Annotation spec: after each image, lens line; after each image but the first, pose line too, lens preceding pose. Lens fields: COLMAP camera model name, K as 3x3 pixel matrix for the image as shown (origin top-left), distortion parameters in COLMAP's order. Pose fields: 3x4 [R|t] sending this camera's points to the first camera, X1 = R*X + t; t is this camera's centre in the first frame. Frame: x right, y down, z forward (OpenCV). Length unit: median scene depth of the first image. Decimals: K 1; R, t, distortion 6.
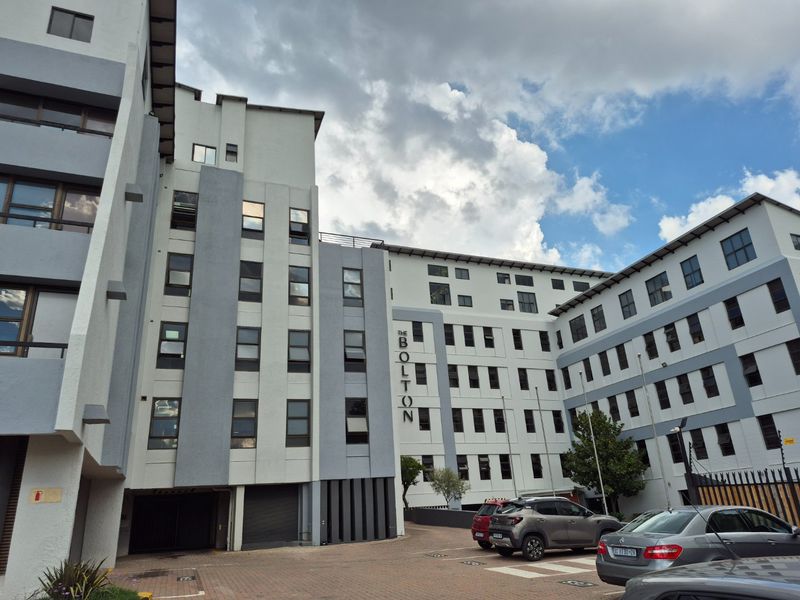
lens RADIAL K [[559.5, 0, 390.9], [0, 559.5, 308.2], [0, 0, 1]] dist [0.110310, -0.143632]
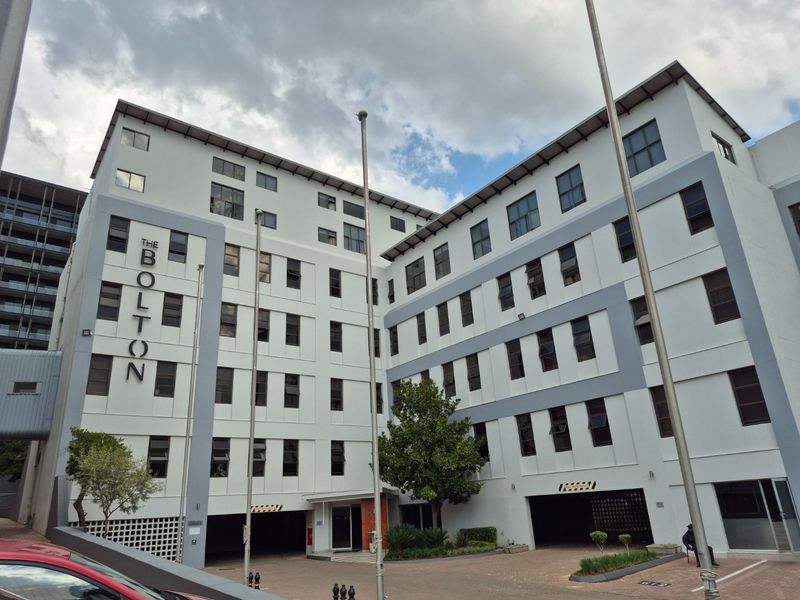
lens RADIAL K [[559.5, 0, 390.9], [0, 559.5, 308.2], [0, 0, 1]] dist [0.110310, -0.143632]
pose [[0.962594, 0.099339, 0.252079, 0.128002], [-0.099181, 0.994980, -0.013369, 0.098873], [-0.252142, -0.012133, 0.967614, 0.318152]]
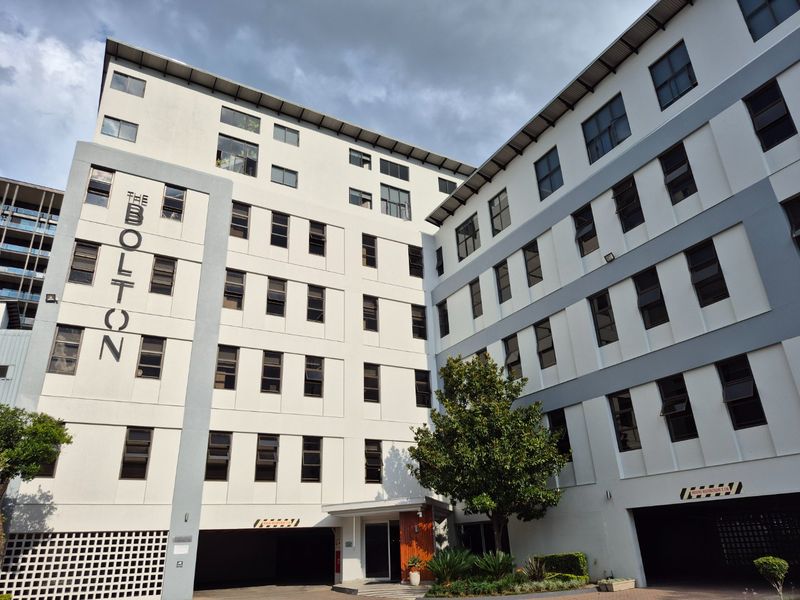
lens RADIAL K [[559.5, 0, 390.9], [0, 559.5, 308.2], [0, 0, 1]] dist [0.110310, -0.143632]
pose [[0.989930, 0.075306, 0.119868, 0.198936], [-0.070053, 0.996414, -0.047456, 0.156570], [-0.123011, 0.038581, 0.991655, 0.453702]]
